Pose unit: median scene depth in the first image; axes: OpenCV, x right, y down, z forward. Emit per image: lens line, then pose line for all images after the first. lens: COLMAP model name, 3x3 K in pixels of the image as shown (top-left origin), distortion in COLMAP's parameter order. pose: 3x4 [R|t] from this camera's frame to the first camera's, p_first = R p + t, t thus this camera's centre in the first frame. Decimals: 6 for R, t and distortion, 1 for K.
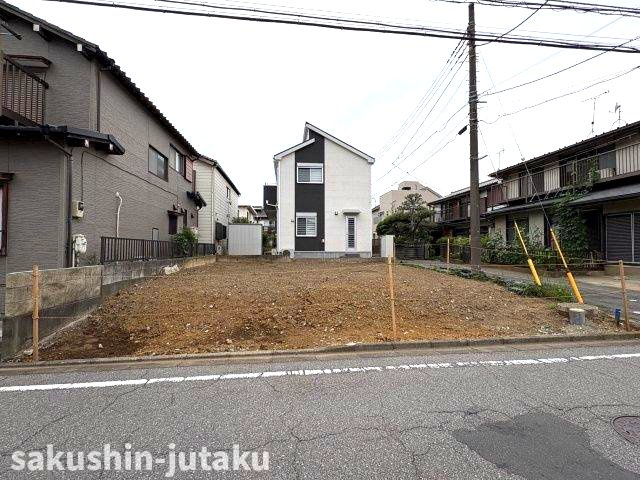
lens RADIAL K [[302.4, 0, 320.0], [0, 302.4, 240.0], [0, 0, 1]] dist [0.001351, 0.000056]
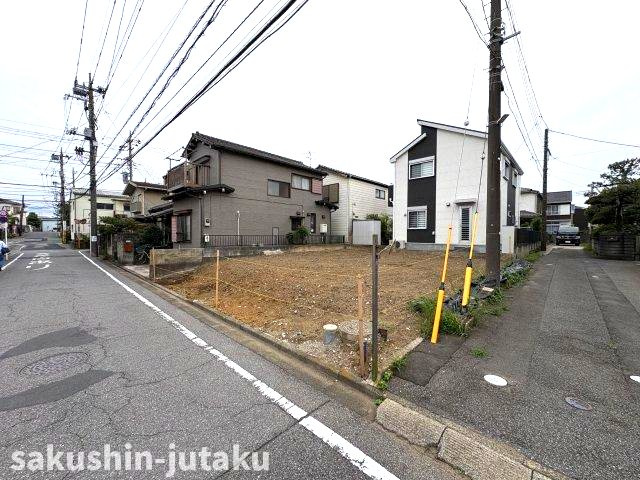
lens RADIAL K [[253.8, 0, 320.0], [0, 253.8, 240.0], [0, 0, 1]] dist [0.000630, 0.000040]
pose [[0.634314, 0.021108, -0.772787, 0.497849], [0.014406, 0.999131, 0.039114, -0.014615], [0.772941, -0.035944, 0.633459, 0.194344]]
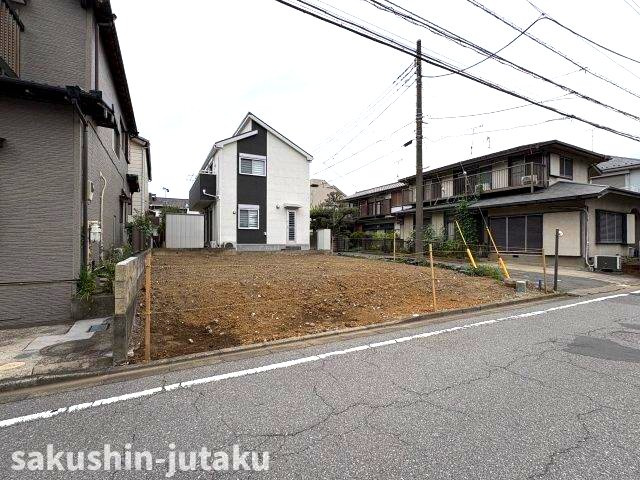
lens RADIAL K [[302.3, 0, 319.0], [0, 302.3, 240.4], [0, 0, 1]] dist [0.000480, -0.000692]
pose [[0.932294, 0.005214, 0.361664, -0.217349], [-0.012778, 0.999747, 0.018525, 0.004960], [-0.361476, -0.021892, 0.932125, -0.003566]]
